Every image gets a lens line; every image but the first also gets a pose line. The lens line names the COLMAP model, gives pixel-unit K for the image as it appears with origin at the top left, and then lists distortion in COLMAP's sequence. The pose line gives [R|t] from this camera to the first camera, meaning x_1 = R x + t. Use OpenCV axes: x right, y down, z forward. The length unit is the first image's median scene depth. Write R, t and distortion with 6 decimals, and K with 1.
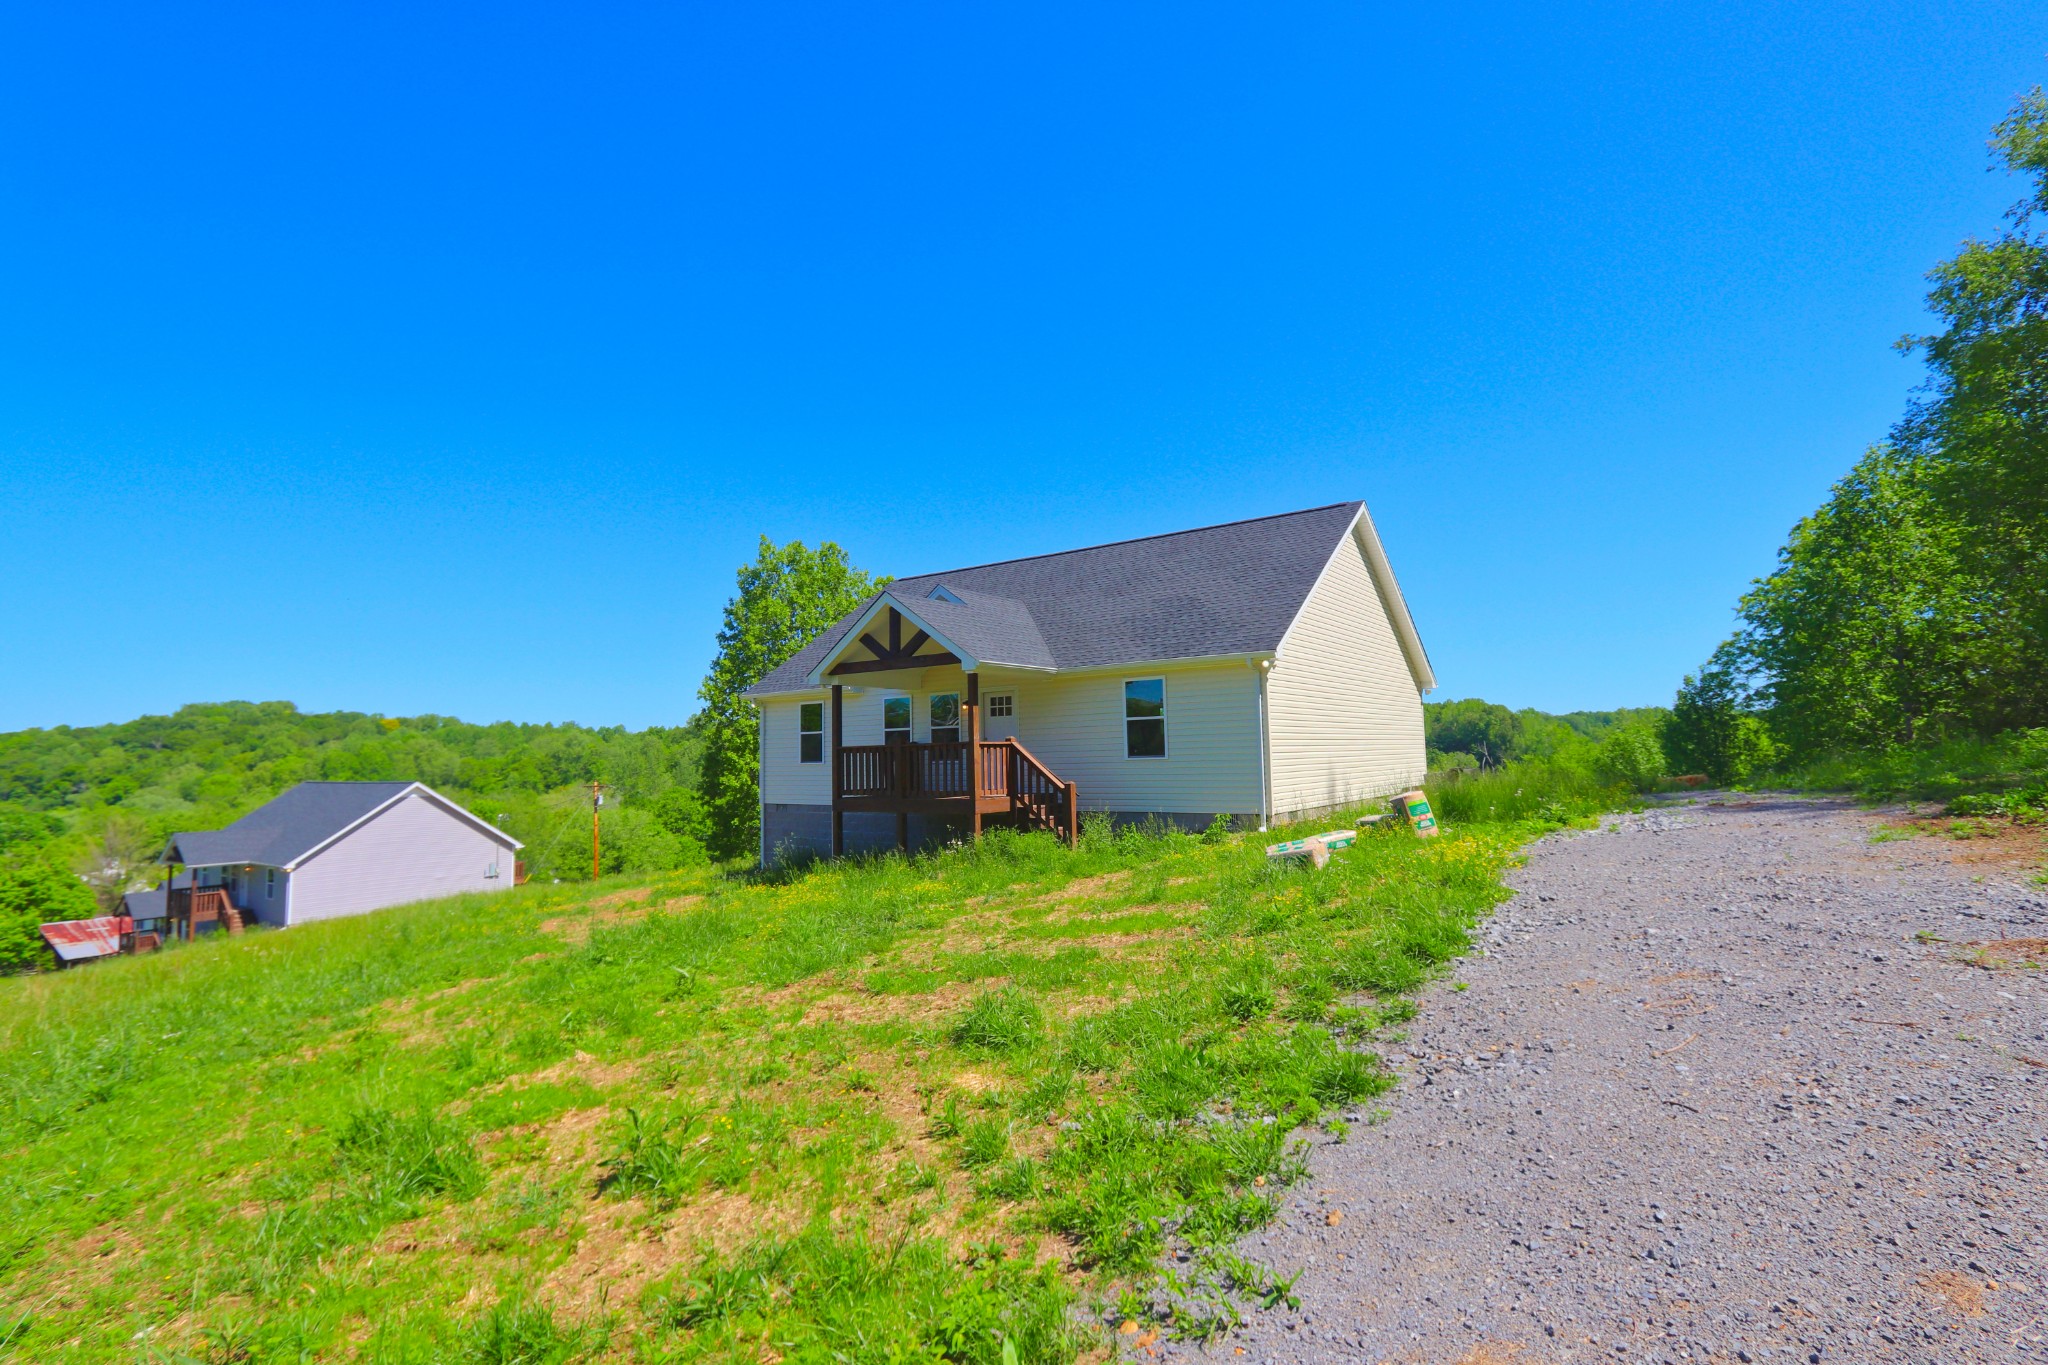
lens RADIAL K [[950.1, 0, 1030.8], [0, 950.1, 670.8], [0, 0, 1]] dist [-0.011122, -0.000425]
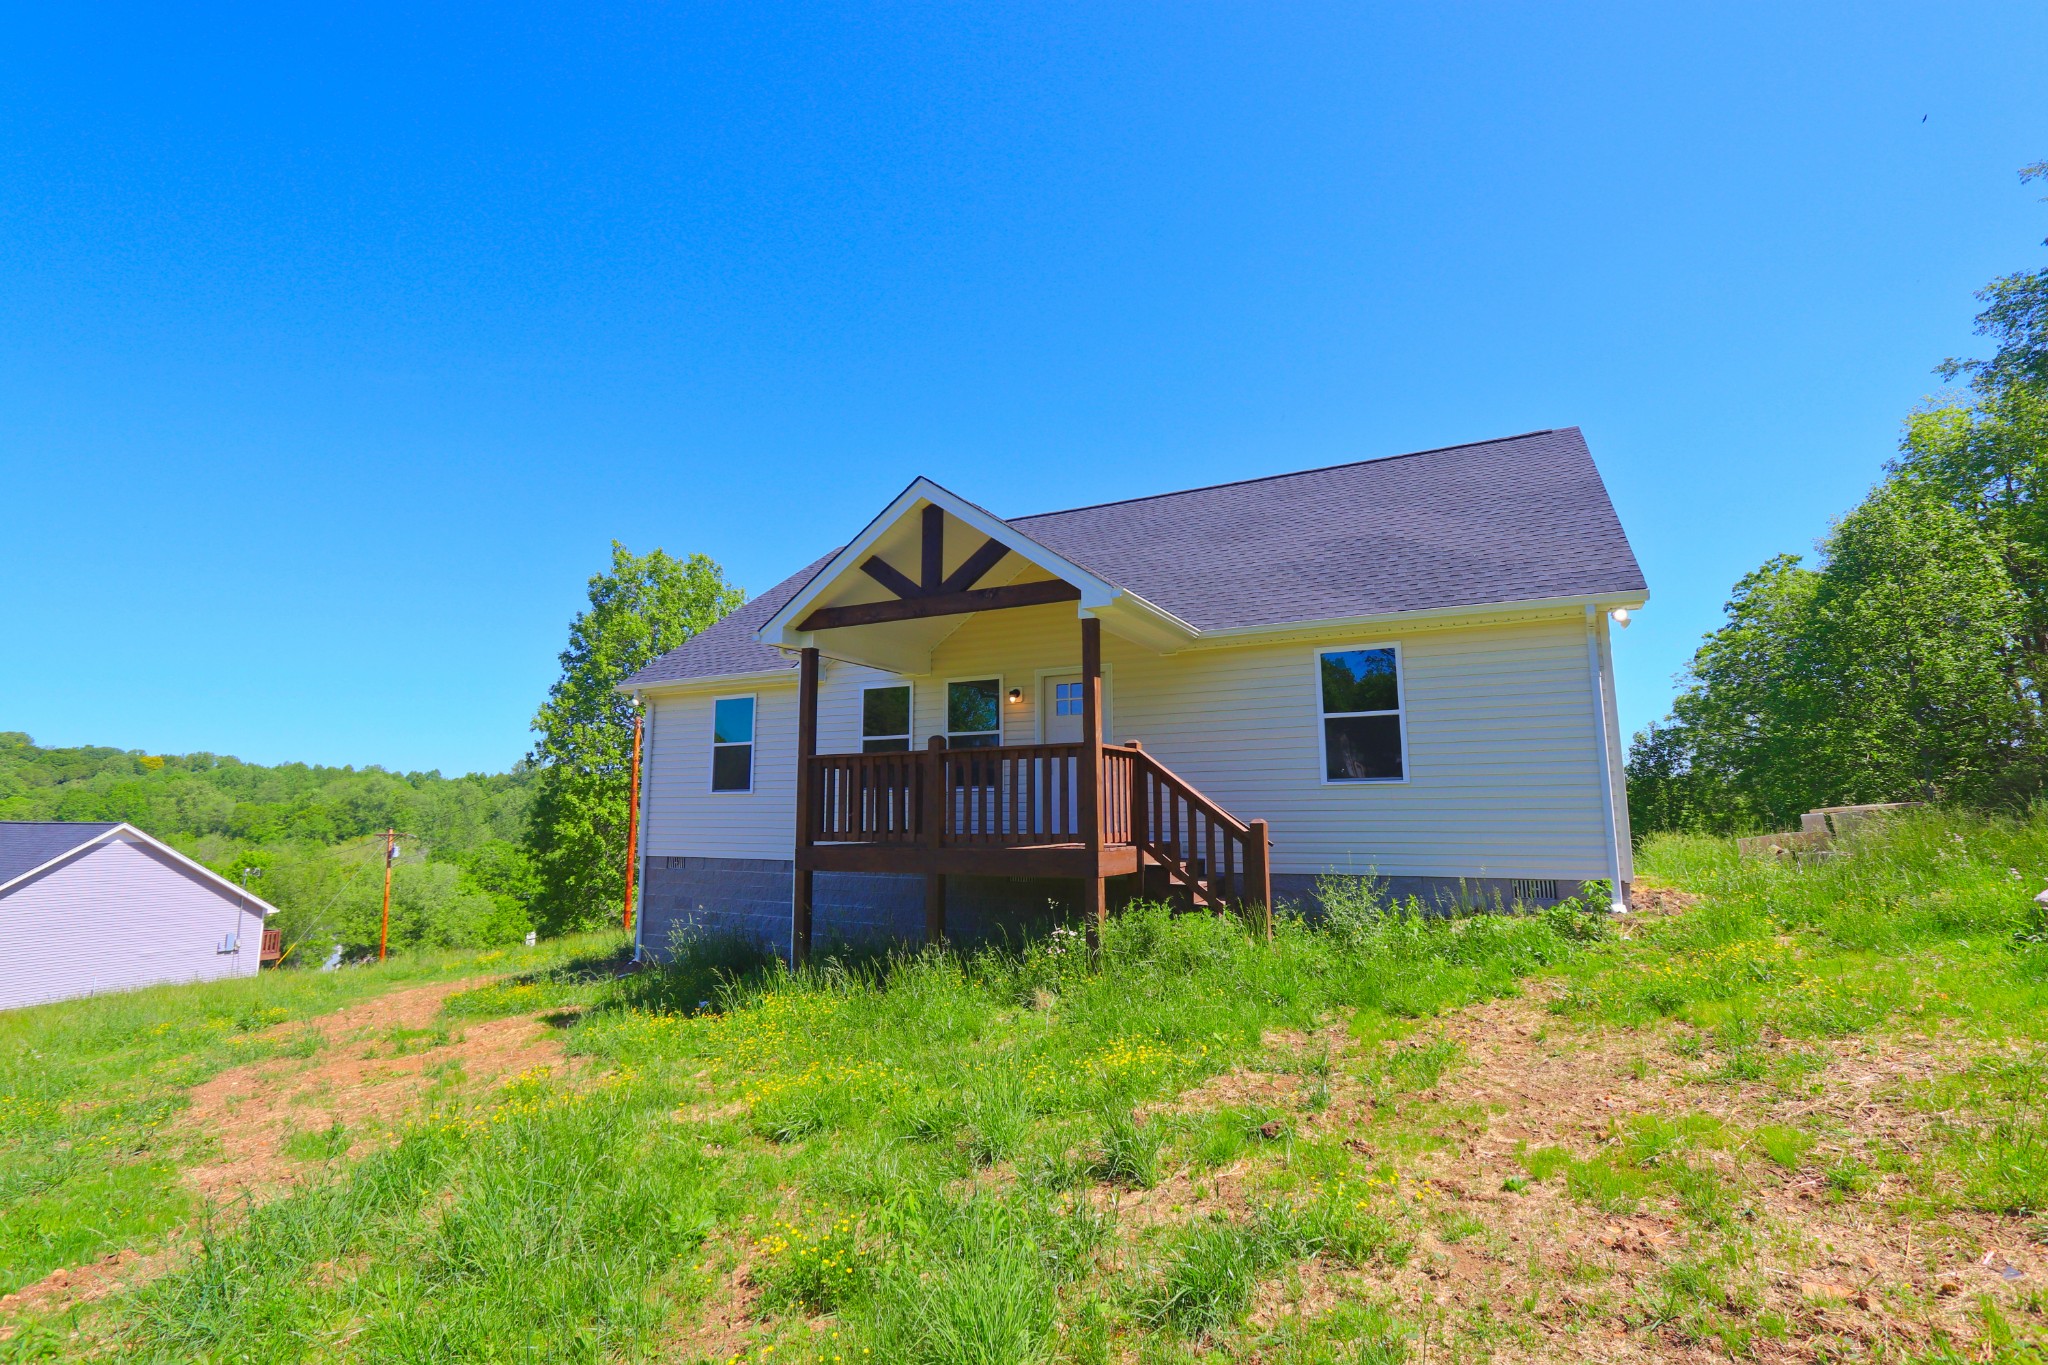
lens RADIAL K [[954.8, 0, 1024.9], [0, 954.8, 669.3], [0, 0, 1]] dist [-0.011614, -0.000173]
pose [[0.989221, 0.038274, 0.141342, -0.047416], [-0.029496, 0.997534, -0.063685, 0.018320], [-0.143430, 0.058829, 0.987910, 0.123852]]
